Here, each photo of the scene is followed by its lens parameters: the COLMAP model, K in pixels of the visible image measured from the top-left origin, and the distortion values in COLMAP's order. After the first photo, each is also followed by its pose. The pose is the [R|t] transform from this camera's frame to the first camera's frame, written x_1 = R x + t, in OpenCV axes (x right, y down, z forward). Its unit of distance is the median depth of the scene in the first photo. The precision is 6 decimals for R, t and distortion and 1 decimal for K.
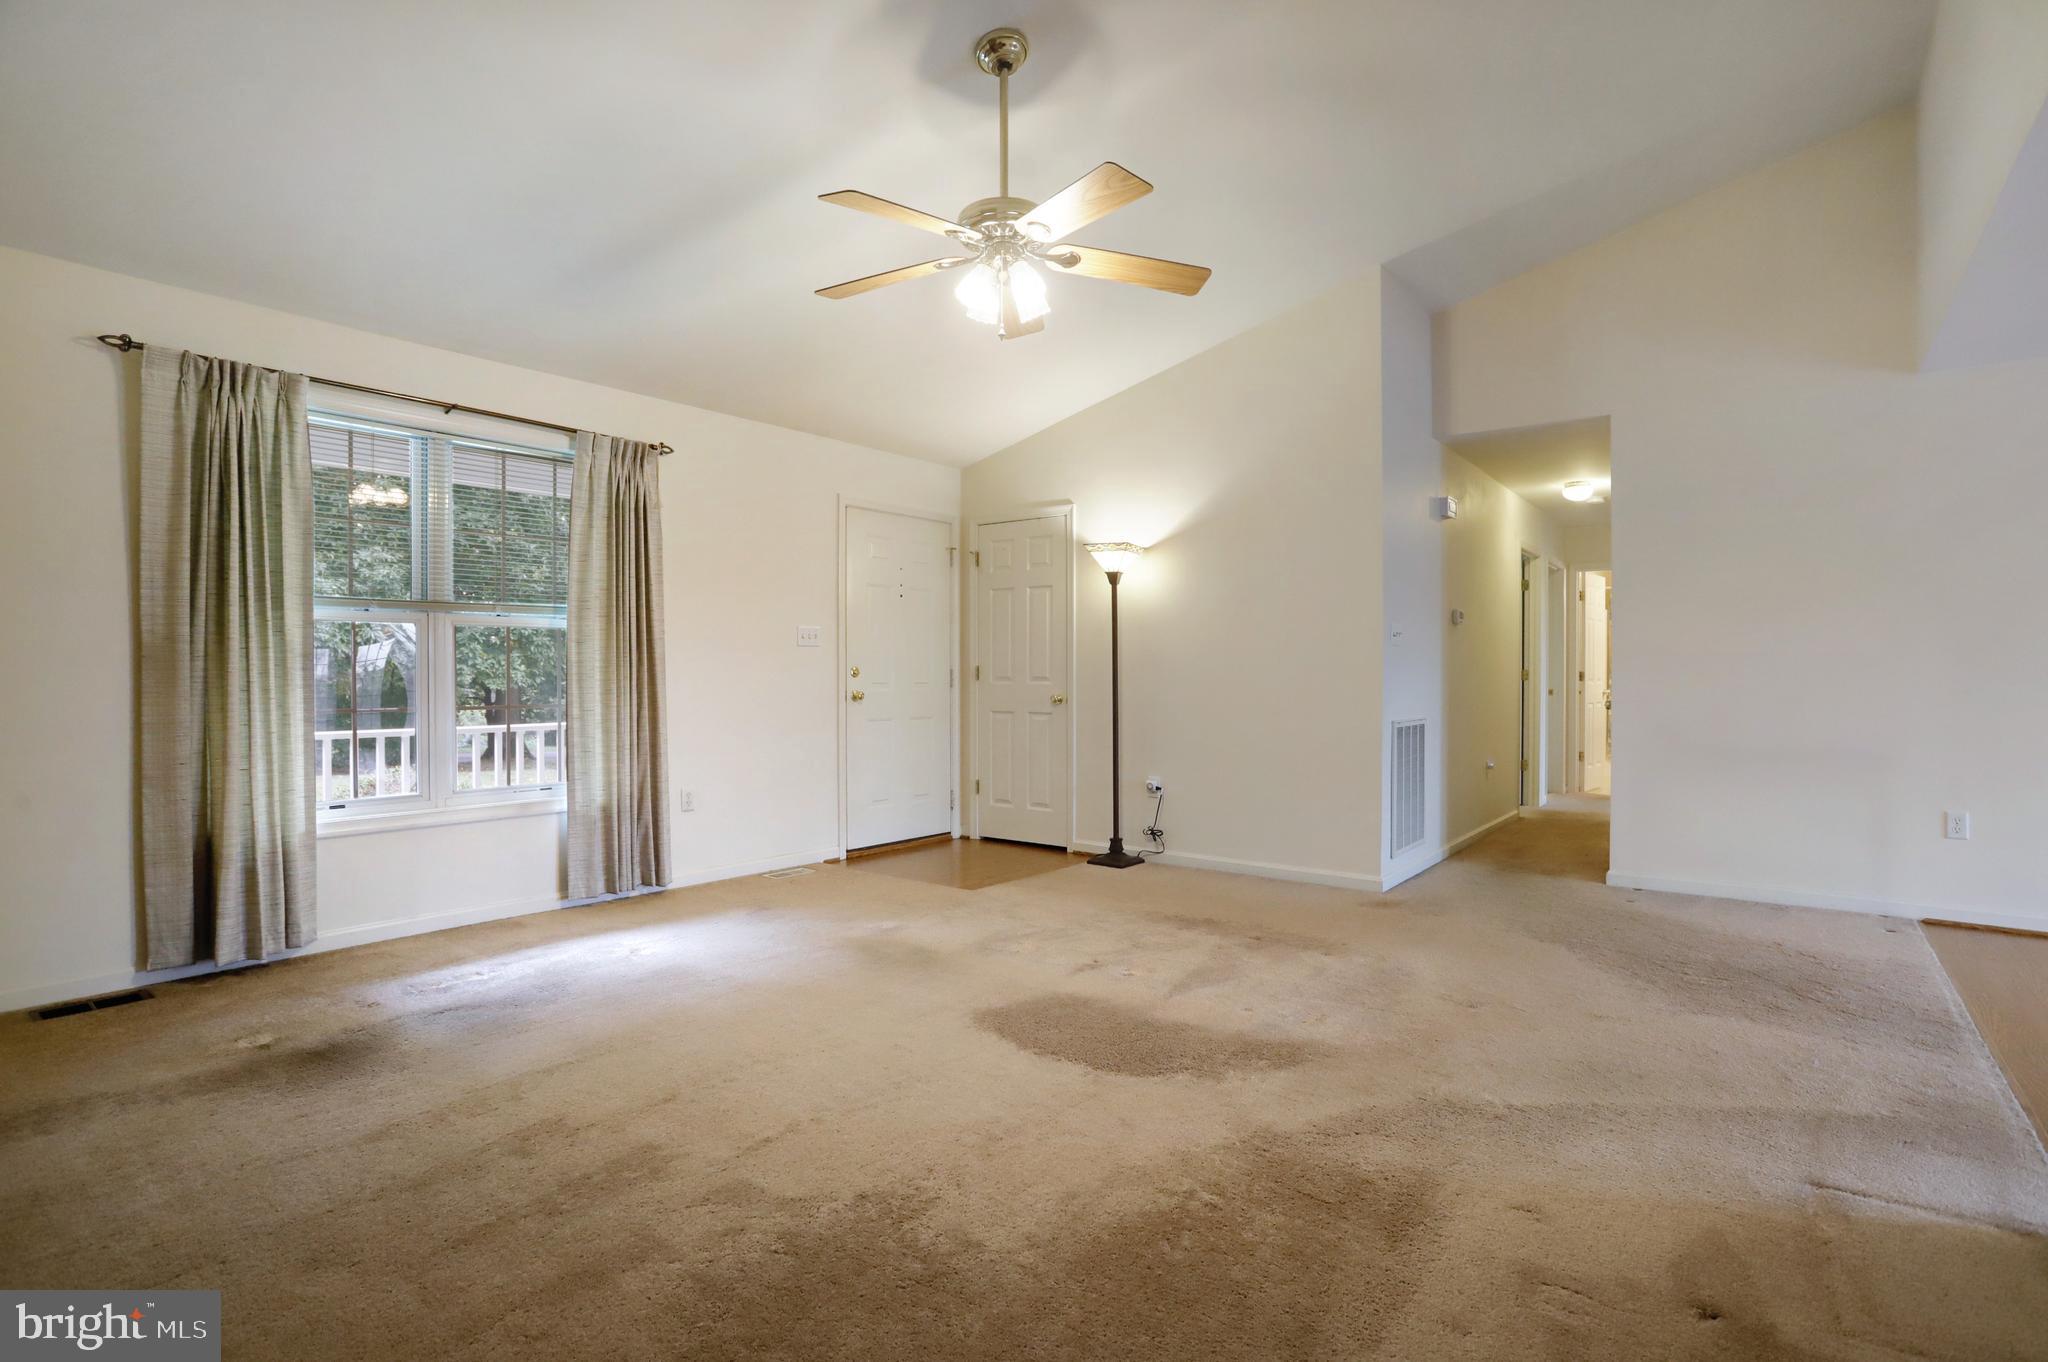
lens RADIAL K [[1026.9, 0, 1024.0], [0, 1026.9, 681.0], [0, 0, 1]] dist [-0.067276, 0.037922]
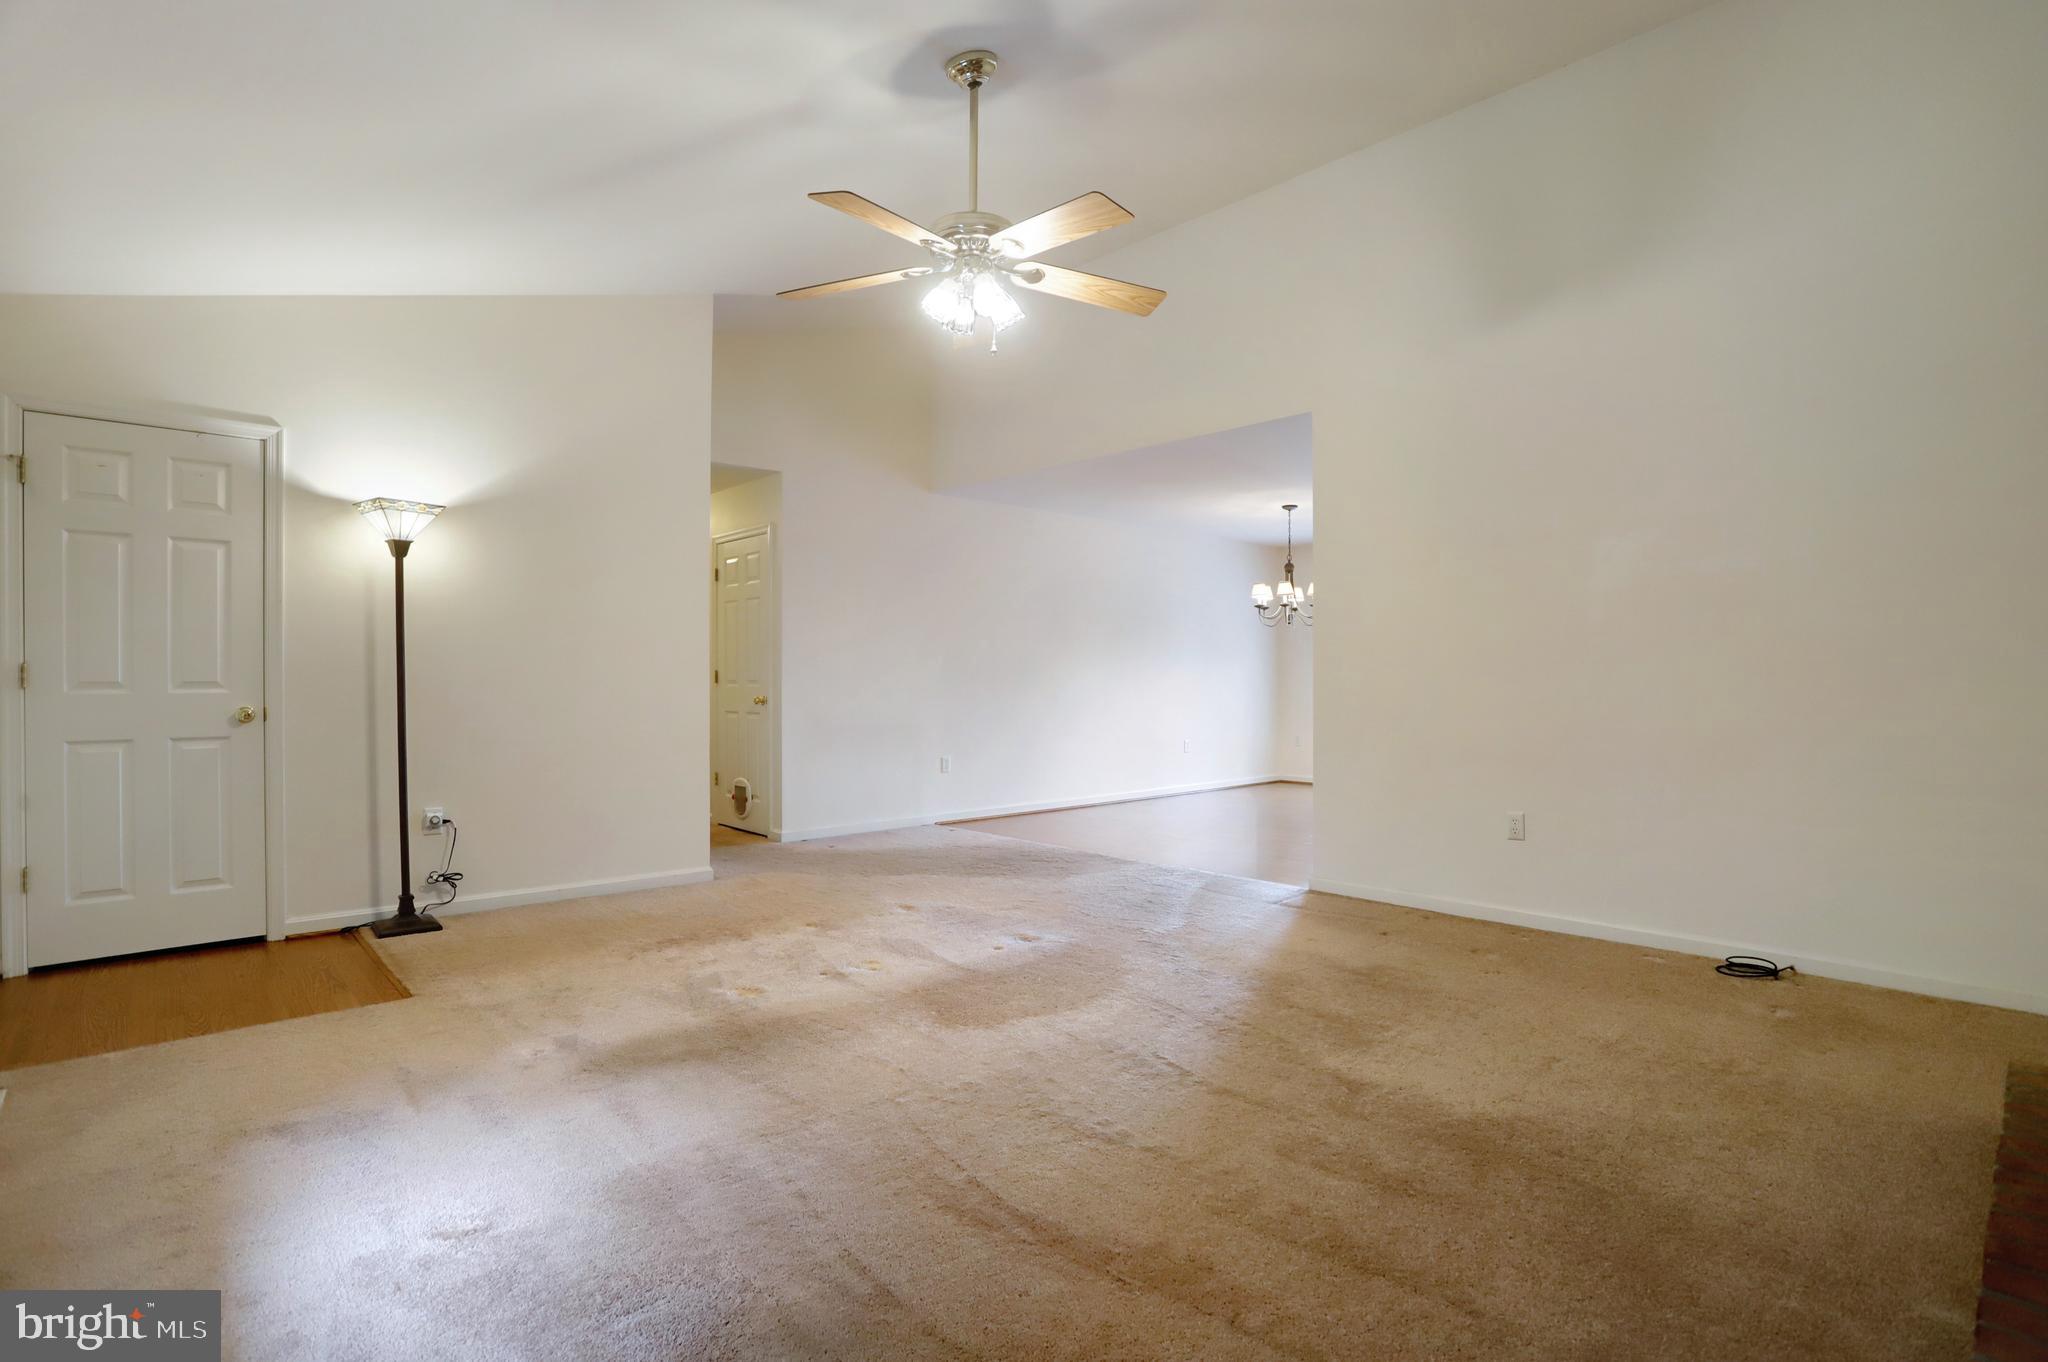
lens RADIAL K [[1000.2, 0, 1024.0], [0, 1000.2, 681.0], [0, 0, 1]] dist [-0.001122, 0.000157]
pose [[0.181498, -0.005727, 0.983375, -0.547611], [0.008658, 0.999954, 0.004226, -0.002726], [-0.983353, 0.007747, 0.181539, 0.422881]]
